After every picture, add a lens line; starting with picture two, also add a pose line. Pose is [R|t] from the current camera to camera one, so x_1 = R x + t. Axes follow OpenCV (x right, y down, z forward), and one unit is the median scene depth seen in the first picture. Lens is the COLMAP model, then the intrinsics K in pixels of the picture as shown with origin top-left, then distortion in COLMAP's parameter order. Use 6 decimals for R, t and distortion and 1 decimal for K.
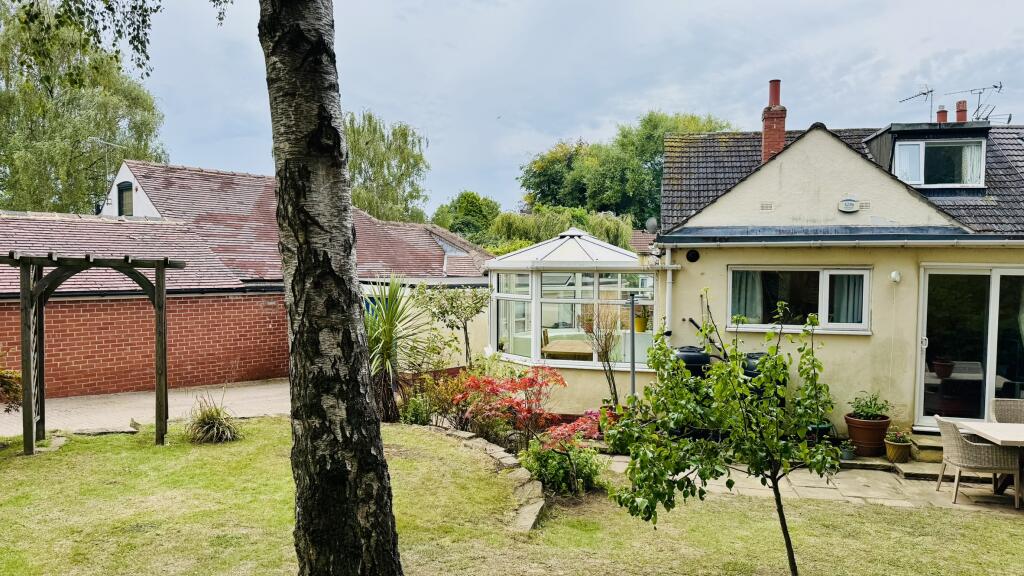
lens RADIAL K [[712.7, 0, 500.3], [0, 712.7, 306.2], [0, 0, 1]] dist [0.096739, -0.119515]
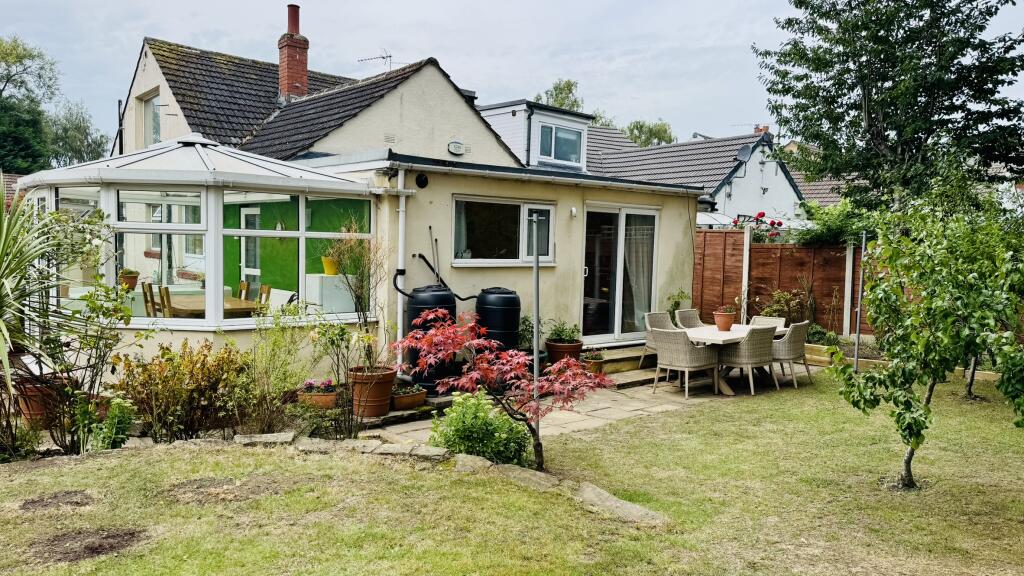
lens RADIAL K [[710.2, 0, 514.4], [0, 710.2, 294.4], [0, 0, 1]] dist [0.087859, -0.118363]
pose [[0.580394, -0.053738, 0.812561, -0.369445], [0.027890, 0.998547, 0.046117, 0.029834], [-0.813858, -0.004104, 0.581049, 0.415646]]
